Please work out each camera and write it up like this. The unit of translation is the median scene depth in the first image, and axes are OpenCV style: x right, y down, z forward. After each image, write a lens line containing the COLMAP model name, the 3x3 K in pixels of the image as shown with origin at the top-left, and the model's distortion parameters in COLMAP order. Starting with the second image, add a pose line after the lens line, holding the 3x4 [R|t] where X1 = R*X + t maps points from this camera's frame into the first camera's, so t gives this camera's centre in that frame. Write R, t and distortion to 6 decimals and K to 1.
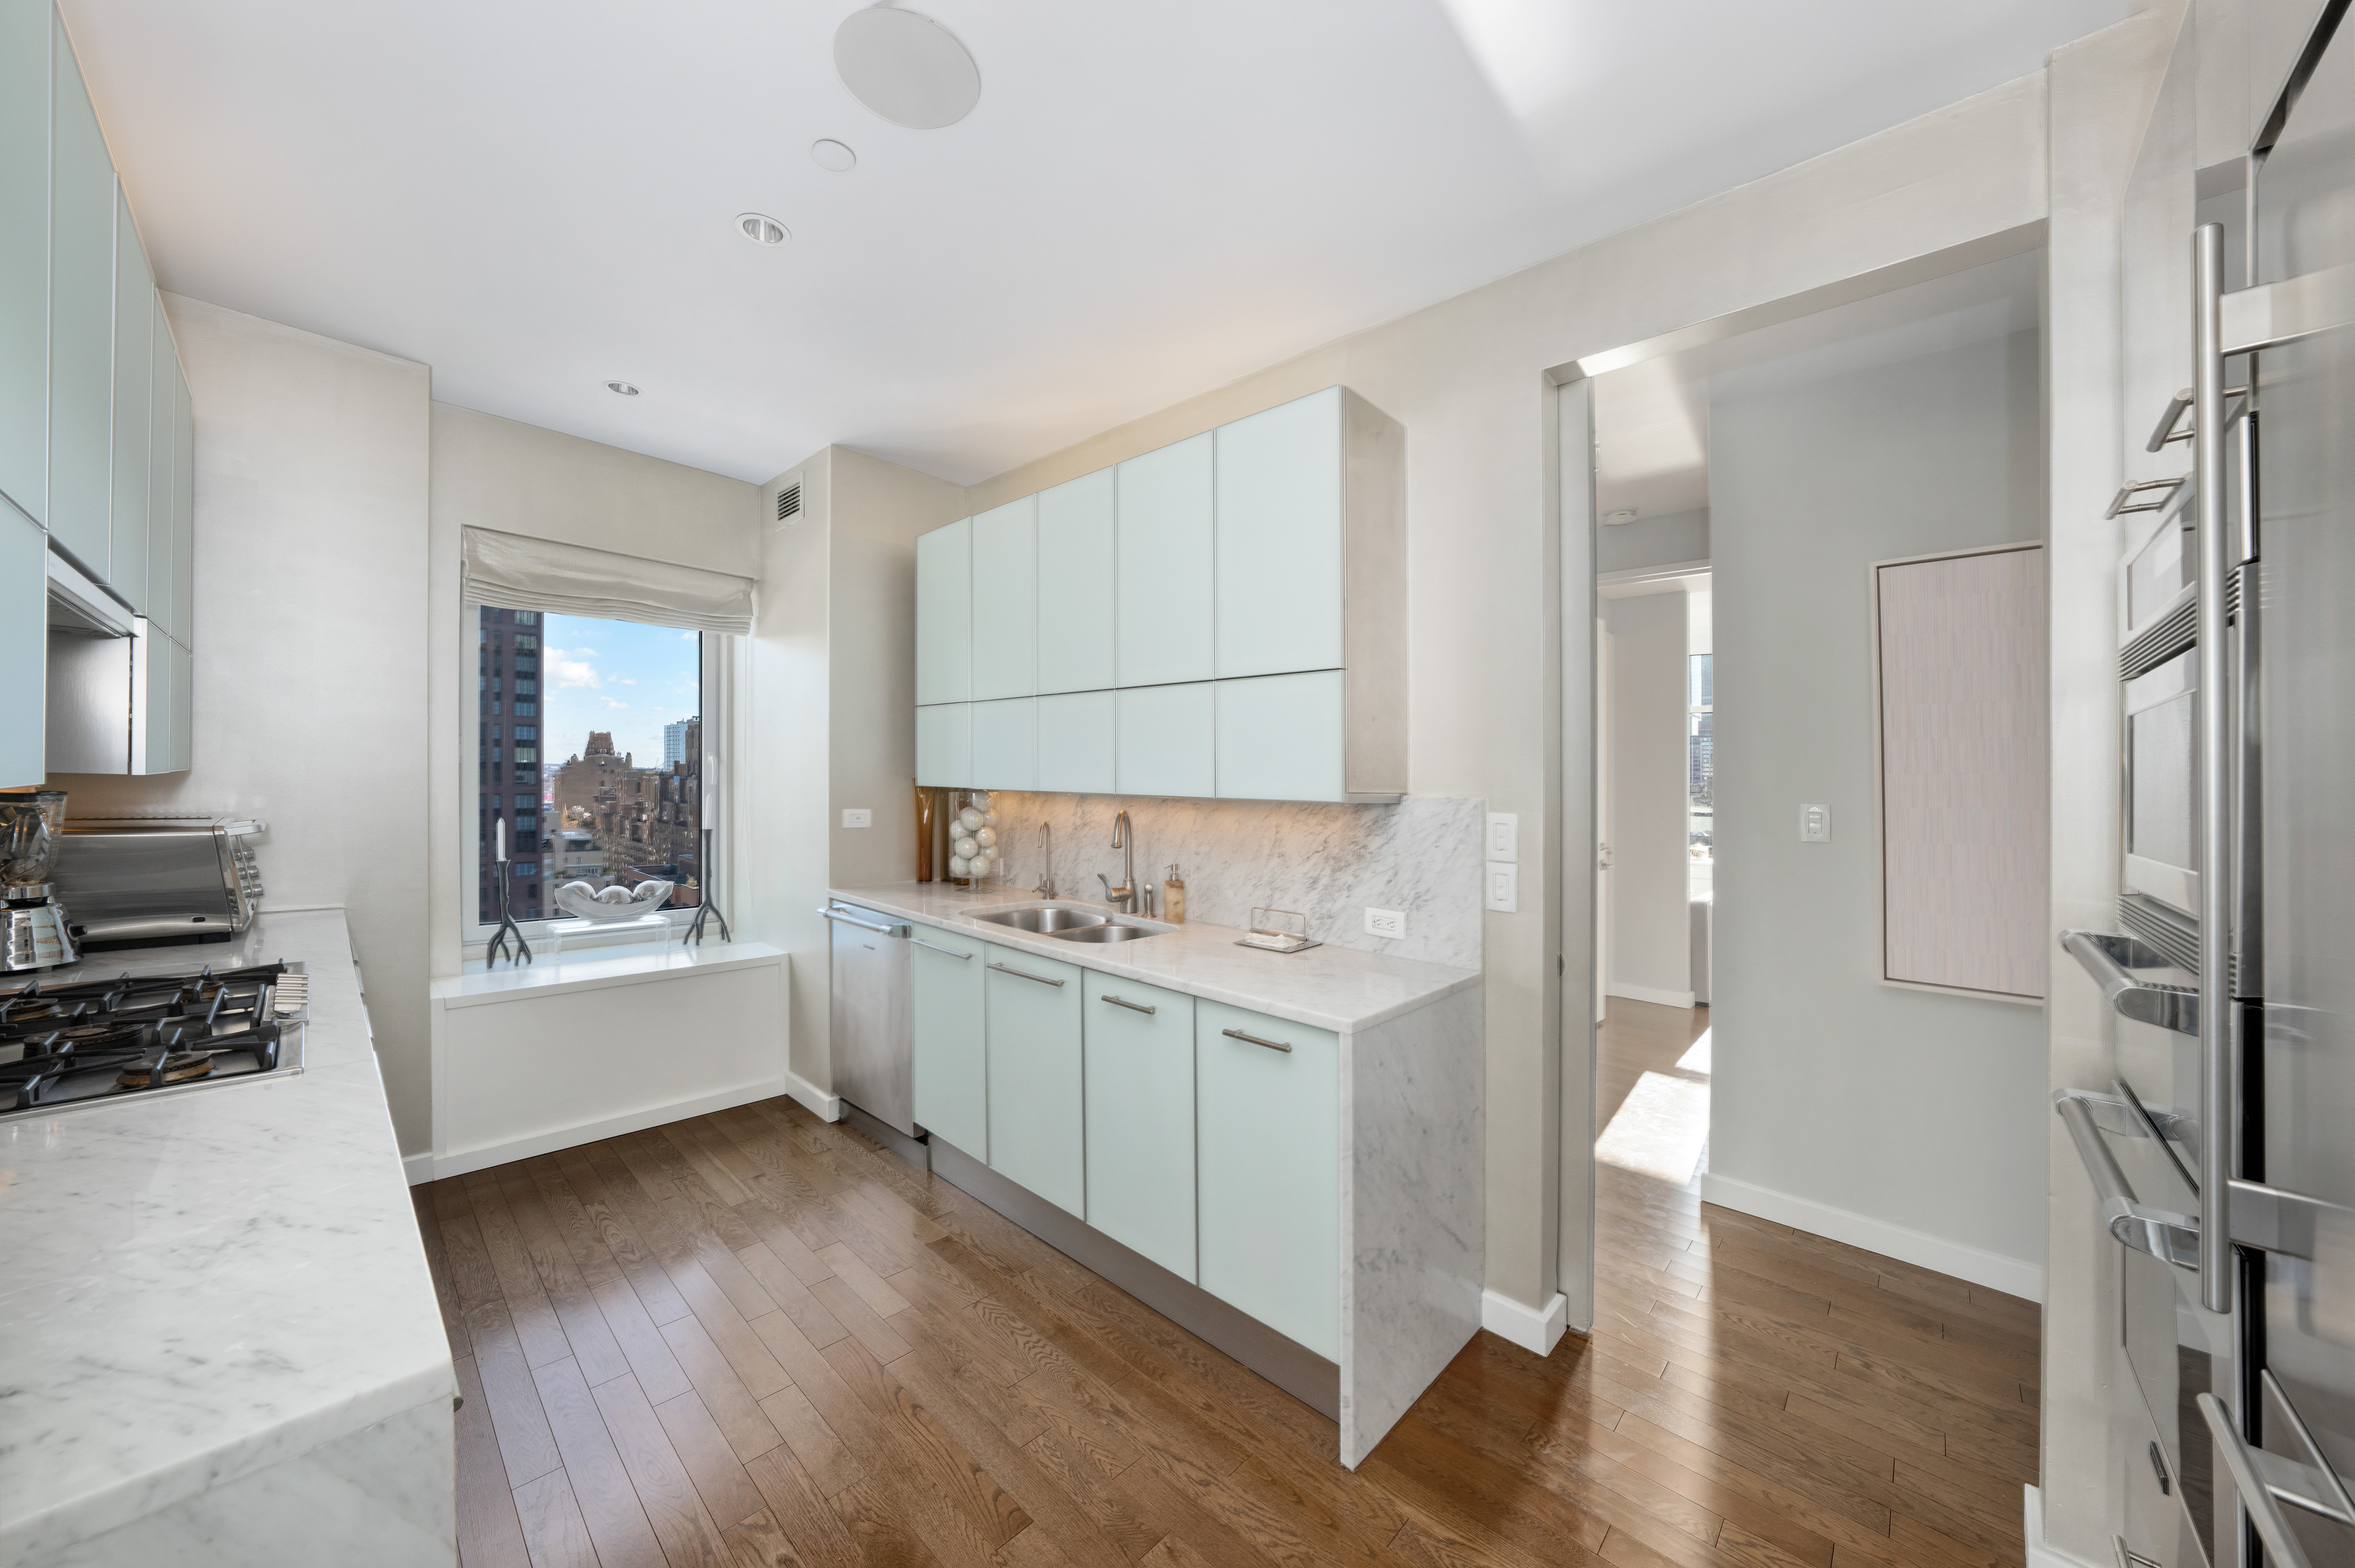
lens RADIAL K [[812.6, 0, 1182.2], [0, 812.6, 778.9], [0, 0, 1]] dist [0.000423, 0.000020]
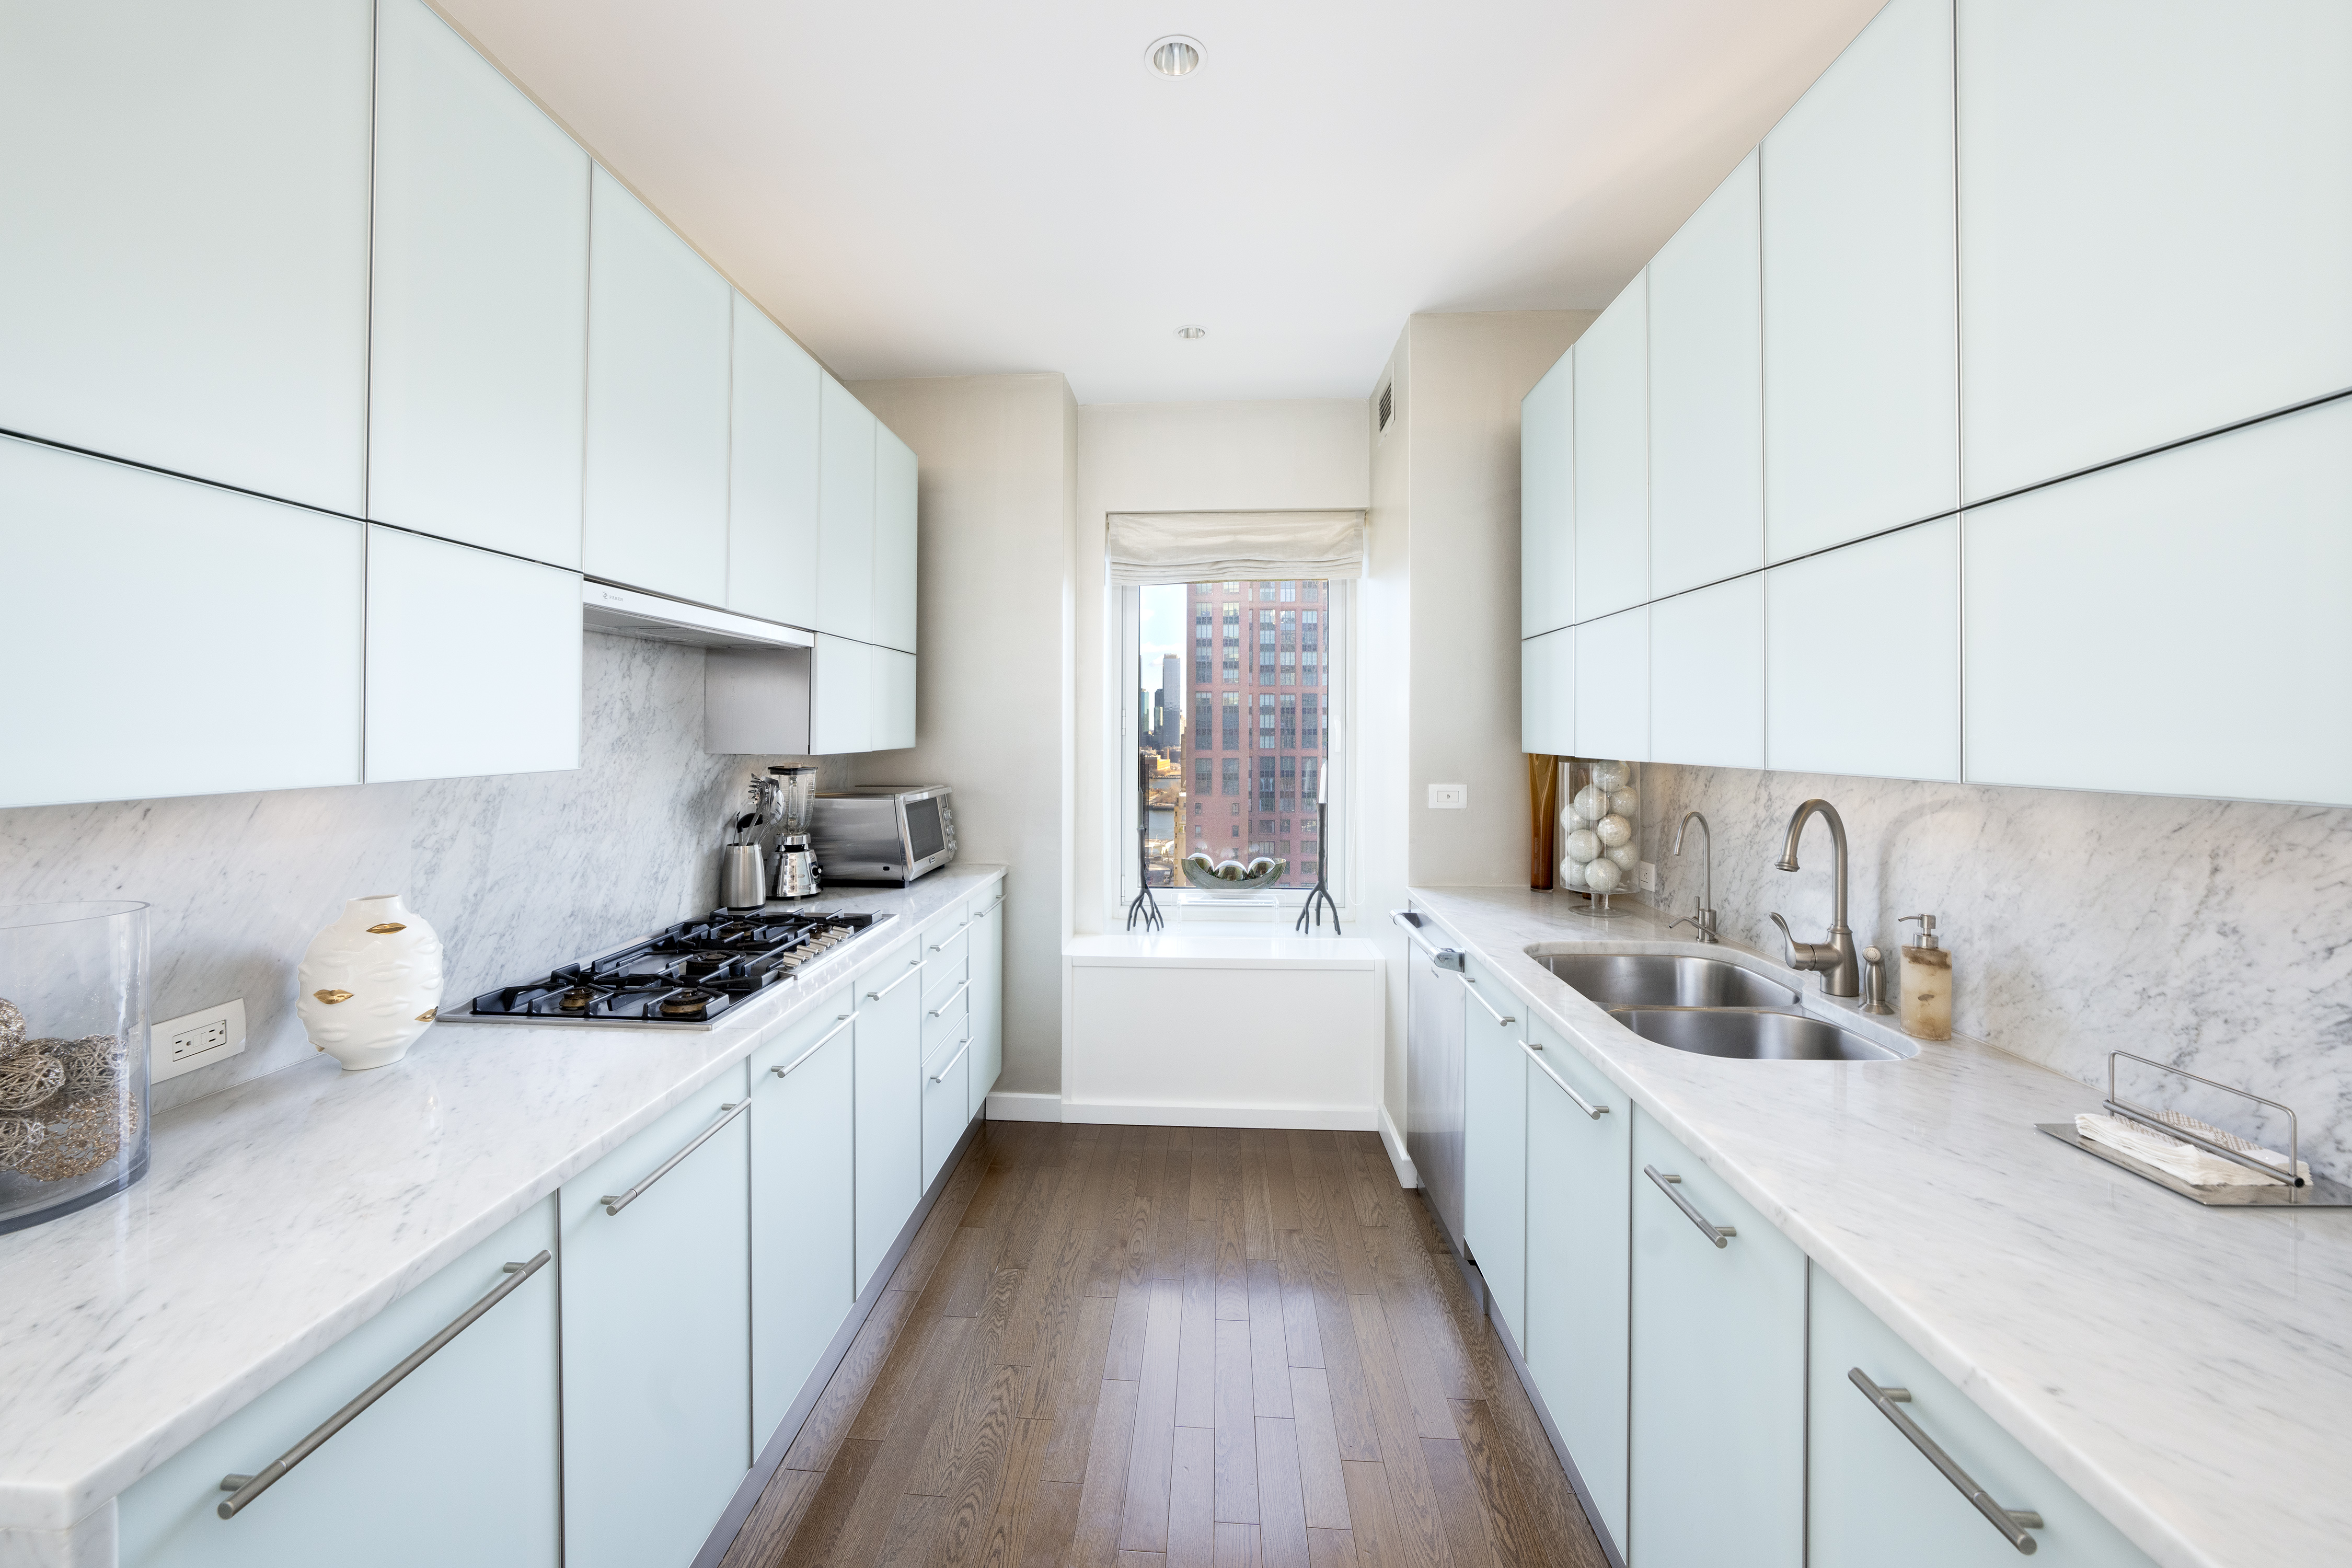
lens RADIAL K [[940.4, 0, 1174.0], [0, 940.4, 752.1], [0, 0, 1]] dist [-0.001355, -0.000034]
pose [[0.638207, -0.008392, -0.769819, 0.123105], [0.020519, 0.999771, 0.006111, -0.003727], [0.769591, -0.019696, 0.638233, 0.275411]]
